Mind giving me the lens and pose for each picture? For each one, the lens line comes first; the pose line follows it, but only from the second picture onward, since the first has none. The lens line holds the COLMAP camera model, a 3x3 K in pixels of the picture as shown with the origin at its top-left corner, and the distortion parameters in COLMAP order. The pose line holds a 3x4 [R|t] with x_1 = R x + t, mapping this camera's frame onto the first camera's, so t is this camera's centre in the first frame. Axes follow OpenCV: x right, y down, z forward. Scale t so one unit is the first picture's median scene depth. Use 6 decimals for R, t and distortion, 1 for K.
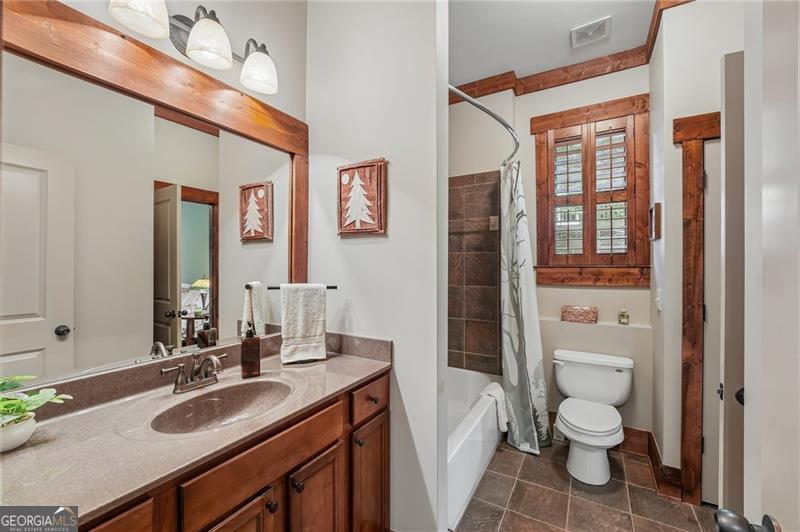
lens RADIAL K [[326.8, 0, 398.5], [0, 326.8, 267.5], [0, 0, 1]] dist [0.000820, 0.000477]
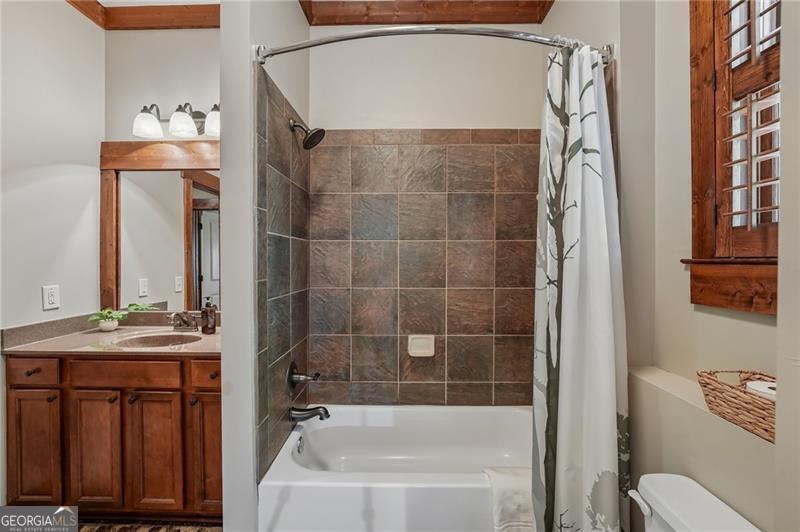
lens RADIAL K [[333.2, 0, 396.8], [0, 333.2, 260.0], [0, 0, 1]] dist [-0.016360, 0.000164]
pose [[0.490872, 0.003162, -0.871226, 0.608860], [-0.003248, 0.999993, 0.001799, -0.002933], [0.871226, 0.001947, 0.490879, 0.481576]]
